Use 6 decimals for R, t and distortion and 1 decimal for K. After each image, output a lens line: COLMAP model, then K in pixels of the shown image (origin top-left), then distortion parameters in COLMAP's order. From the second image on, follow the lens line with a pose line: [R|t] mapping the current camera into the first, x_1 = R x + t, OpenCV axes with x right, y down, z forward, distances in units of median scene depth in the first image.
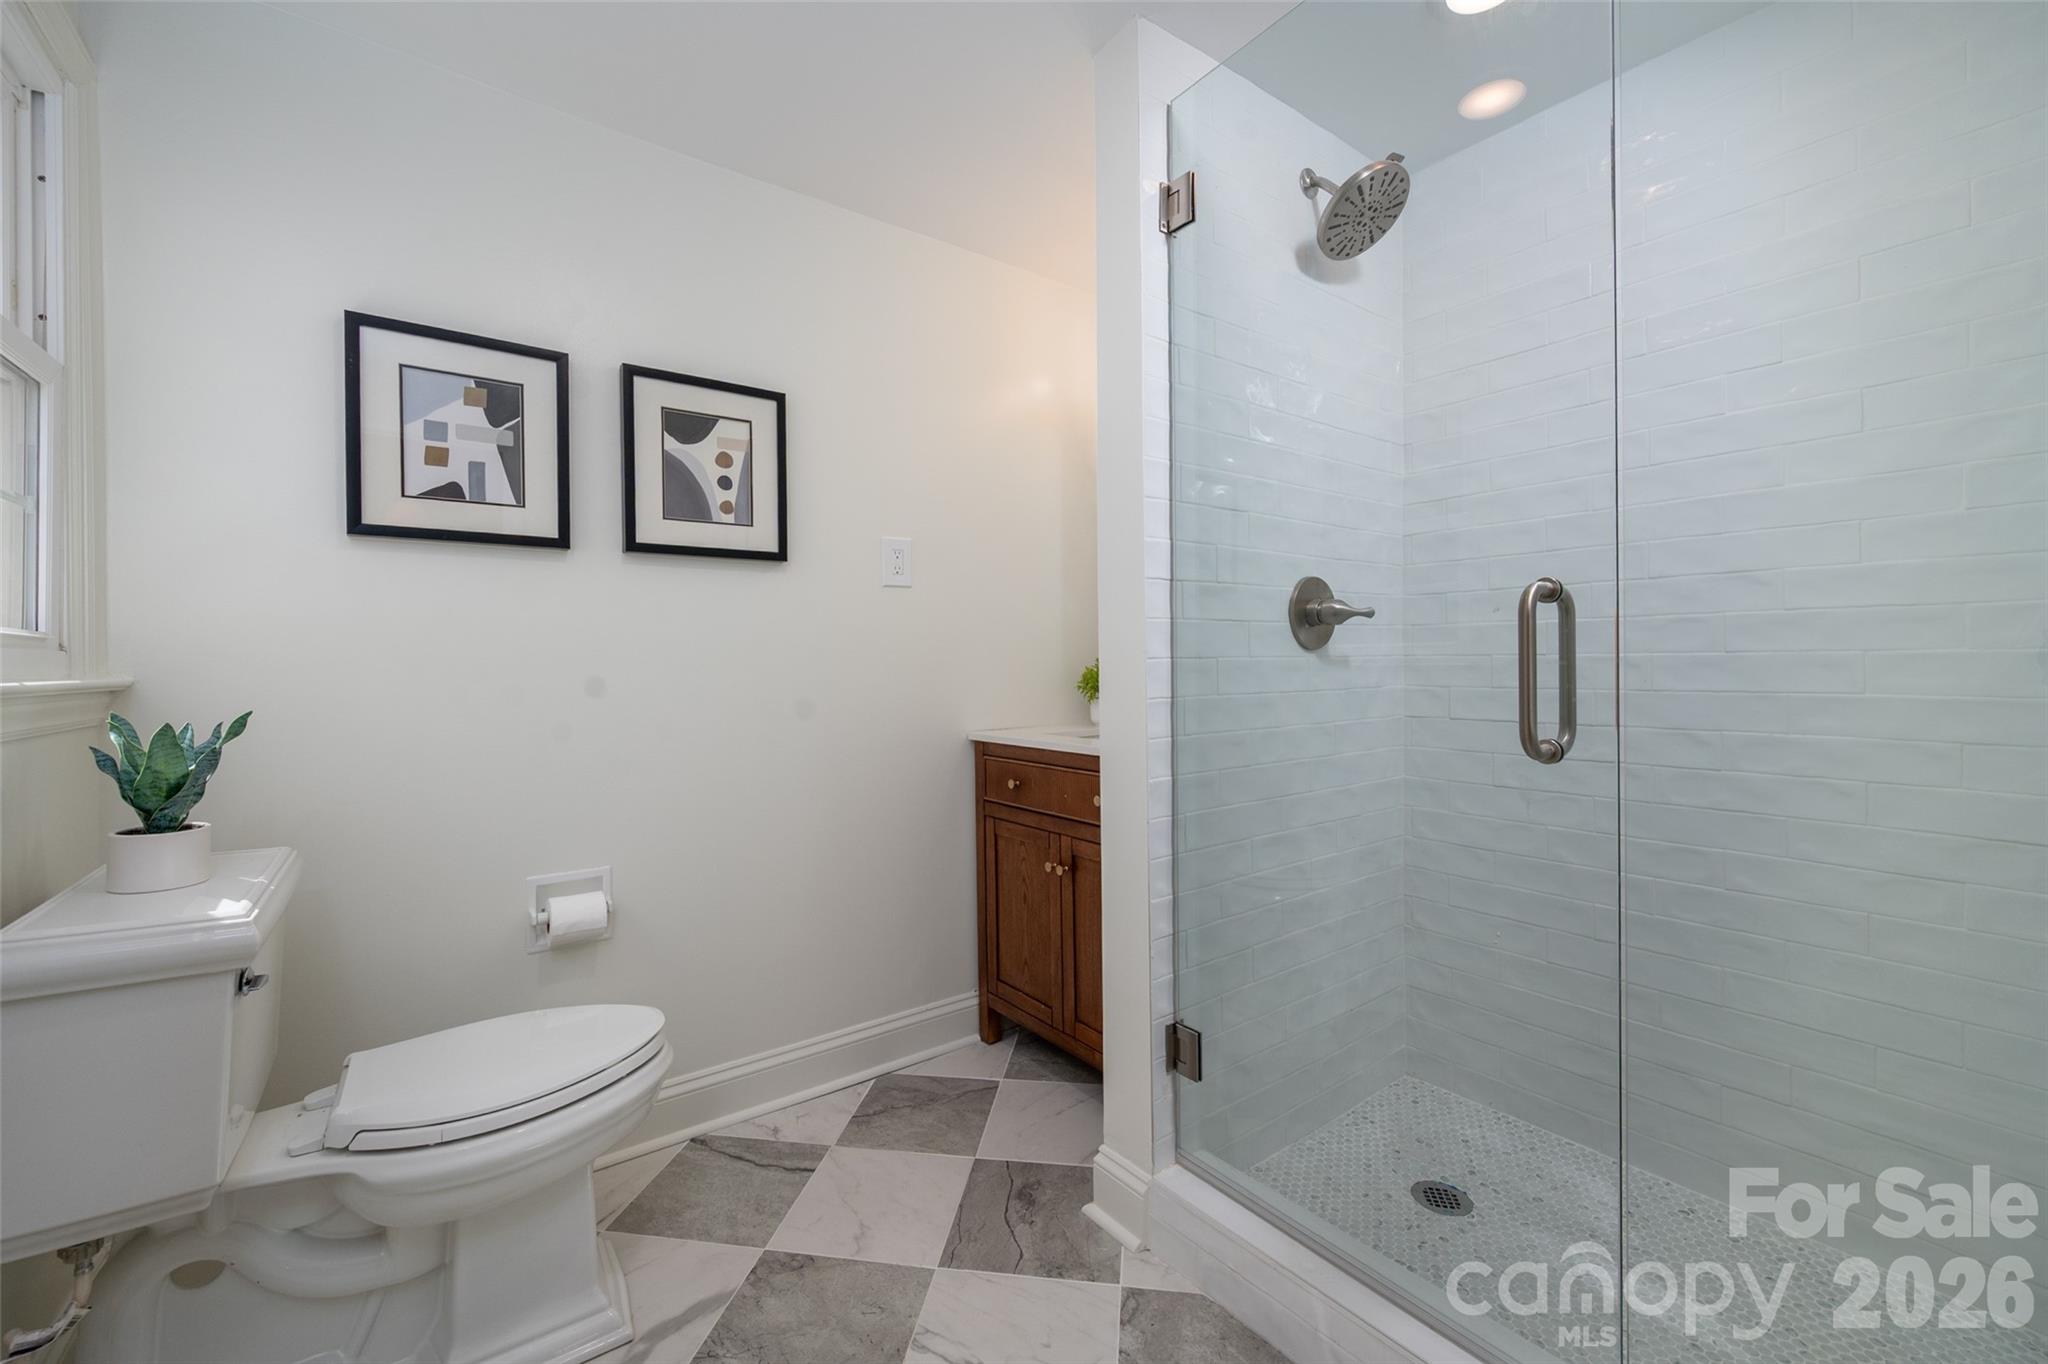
lens RADIAL K [[840.1, 0, 1023.6], [0, 840.1, 665.9], [0, 0, 1]] dist [-0.008283, 0.000738]
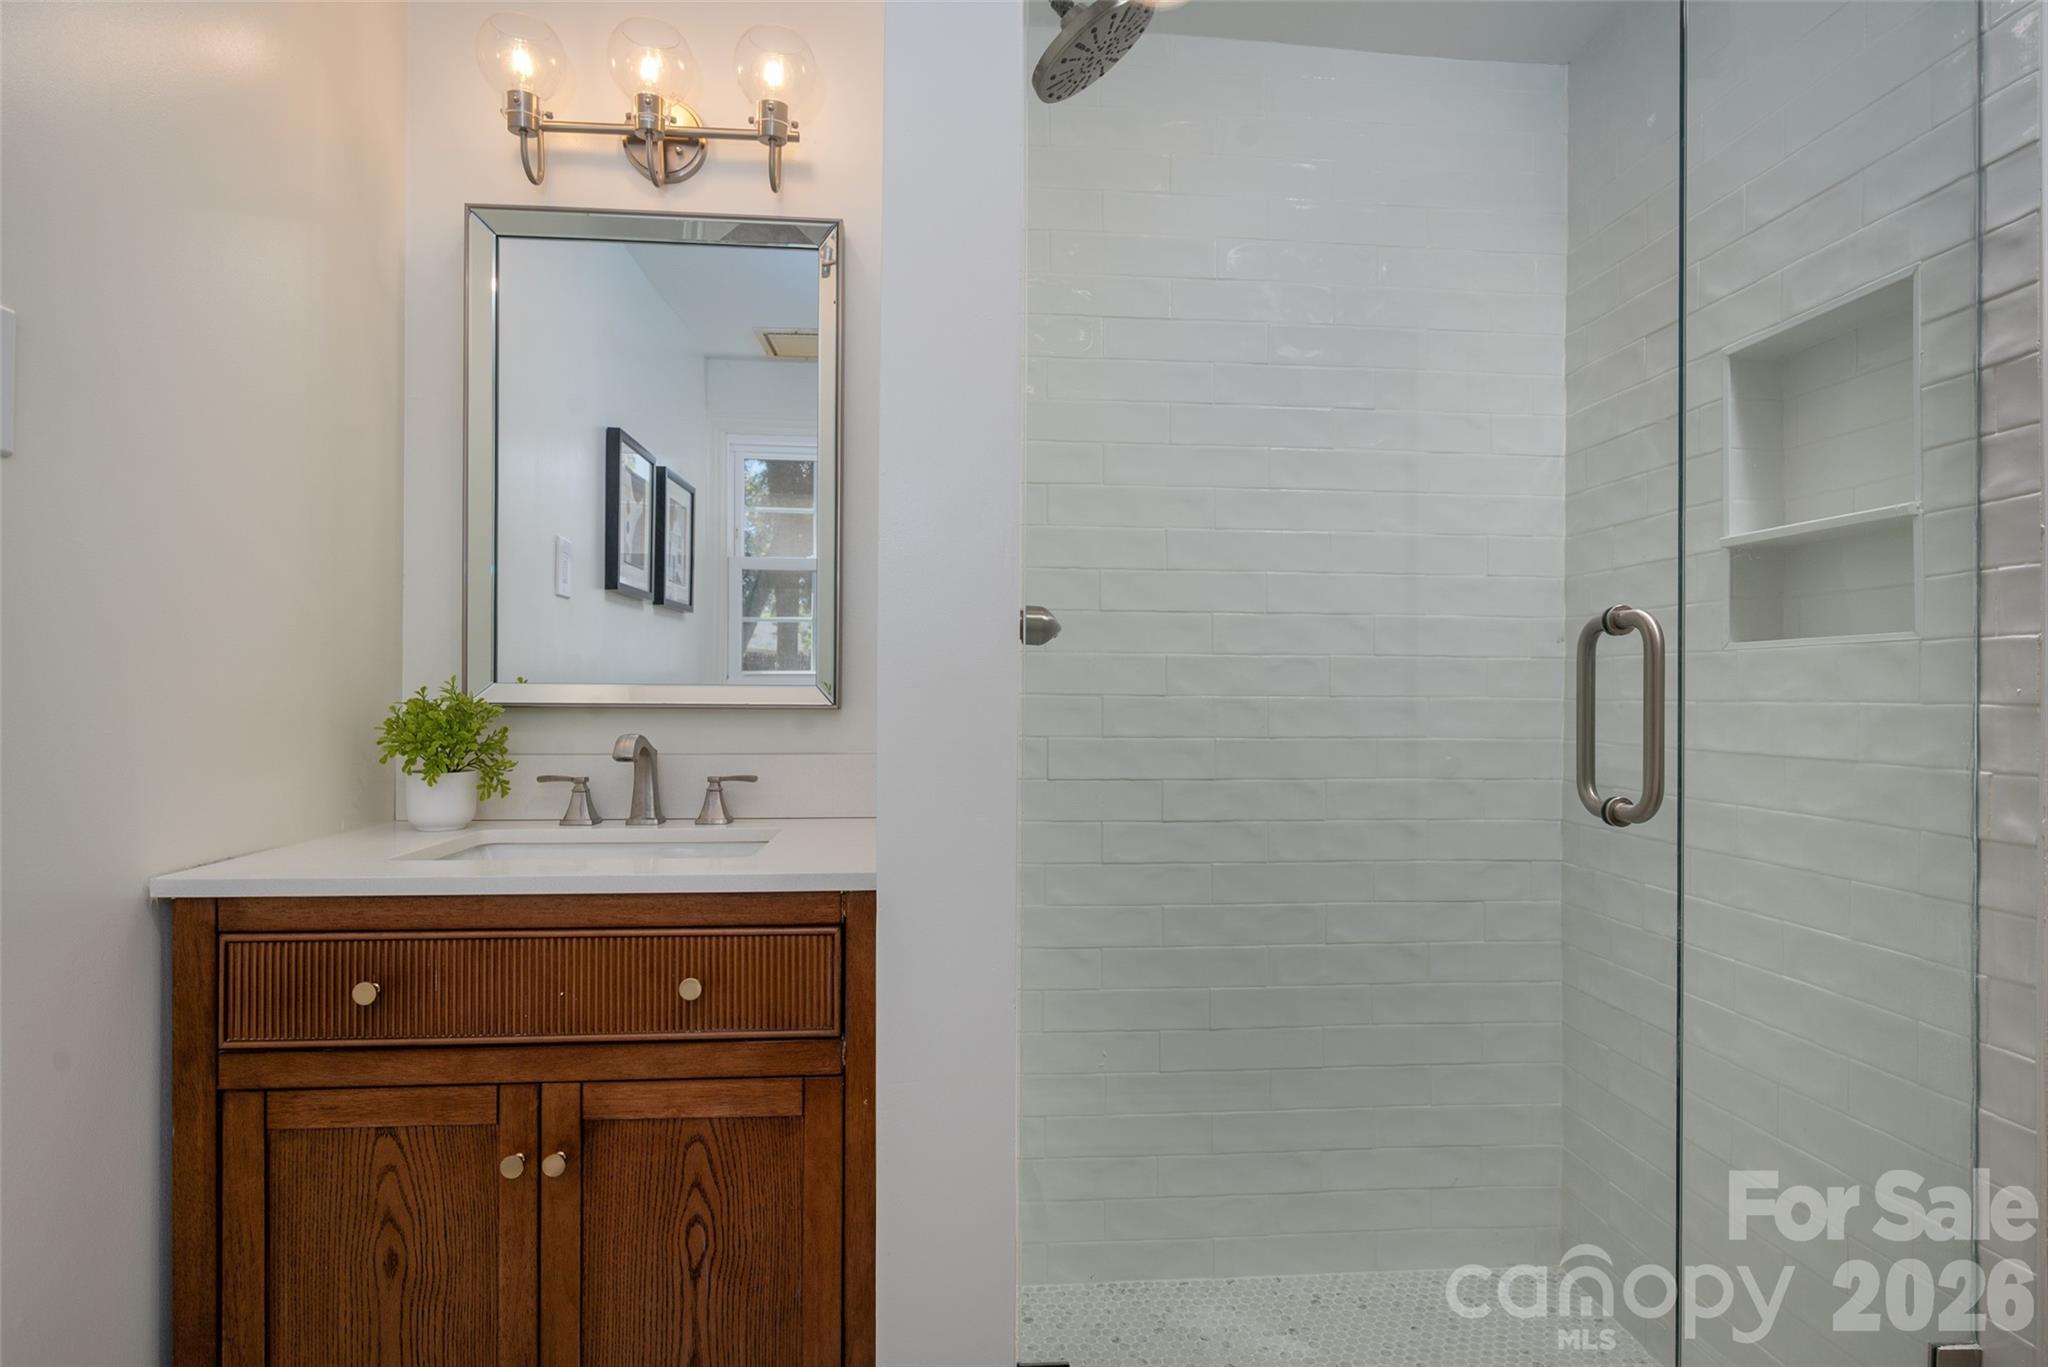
lens RADIAL K [[1110.2, 0, 1024.0], [0, 1110.2, 702.7], [0, 0, 1]] dist [0.001258, -0.000184]
pose [[0.522090, 0.011178, 0.852817, -0.320341], [-0.005664, 0.999937, -0.009639, 0.003648], [-0.852872, 0.000202, 0.522121, 0.468641]]
